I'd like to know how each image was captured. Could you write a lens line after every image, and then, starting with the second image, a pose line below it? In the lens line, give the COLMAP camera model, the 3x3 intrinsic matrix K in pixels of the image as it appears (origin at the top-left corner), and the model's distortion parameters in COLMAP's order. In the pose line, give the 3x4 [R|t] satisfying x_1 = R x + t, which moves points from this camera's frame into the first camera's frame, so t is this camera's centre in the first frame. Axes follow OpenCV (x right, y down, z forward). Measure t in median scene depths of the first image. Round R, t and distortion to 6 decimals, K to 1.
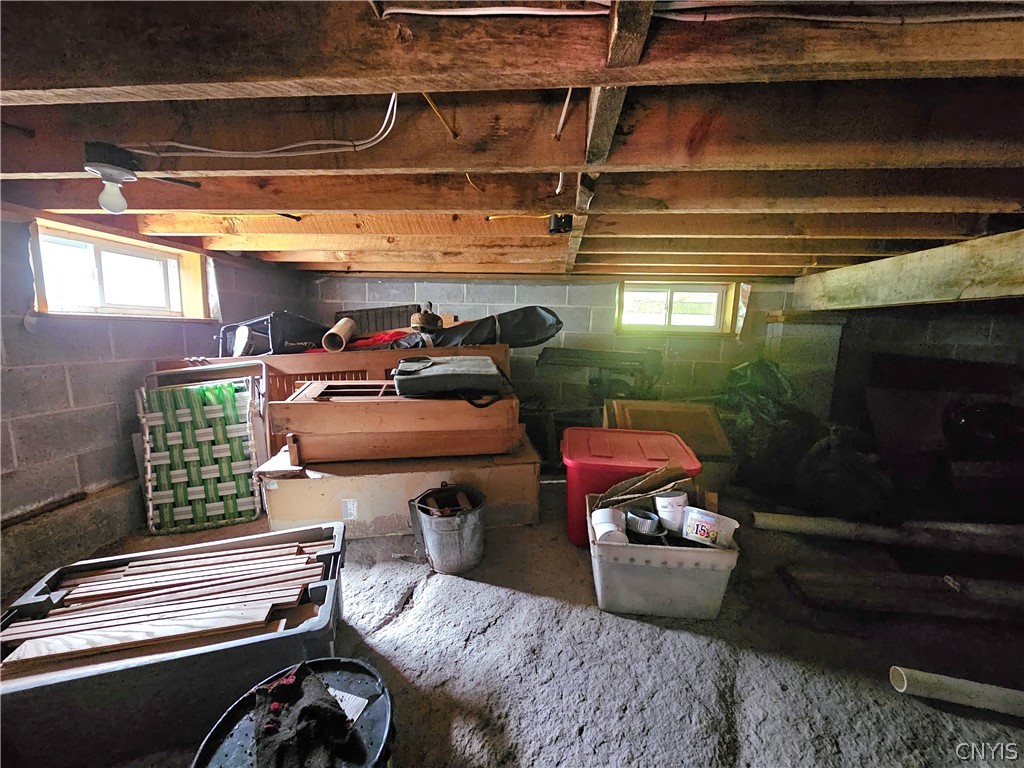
lens RADIAL K [[431.8, 0, 506.0], [0, 431.8, 393.0], [0, 0, 1]] dist [-0.003861, 0.000098]
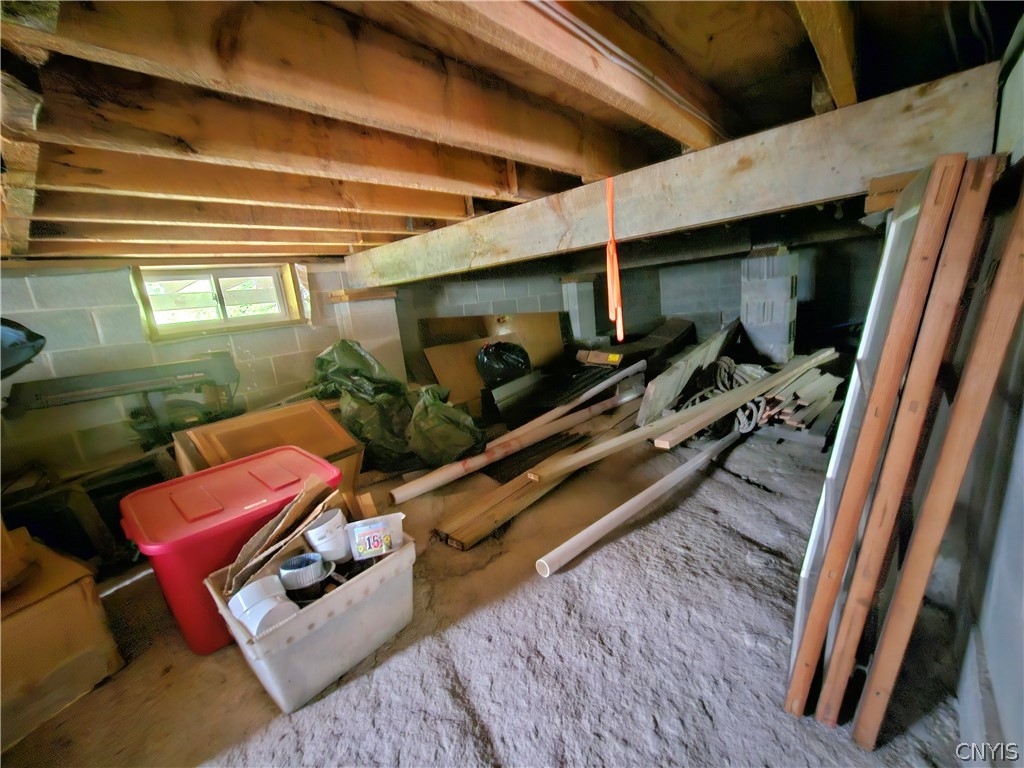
lens RADIAL K [[431.8, 0, 506.0], [0, 431.8, 393.0], [0, 0, 1]] dist [-0.003861, 0.000098]
pose [[0.557942, -0.263801, 0.786835, -0.000805], [0.246265, 0.958054, 0.146579, -0.021680], [-0.792499, 0.111987, 0.599504, 0.177352]]
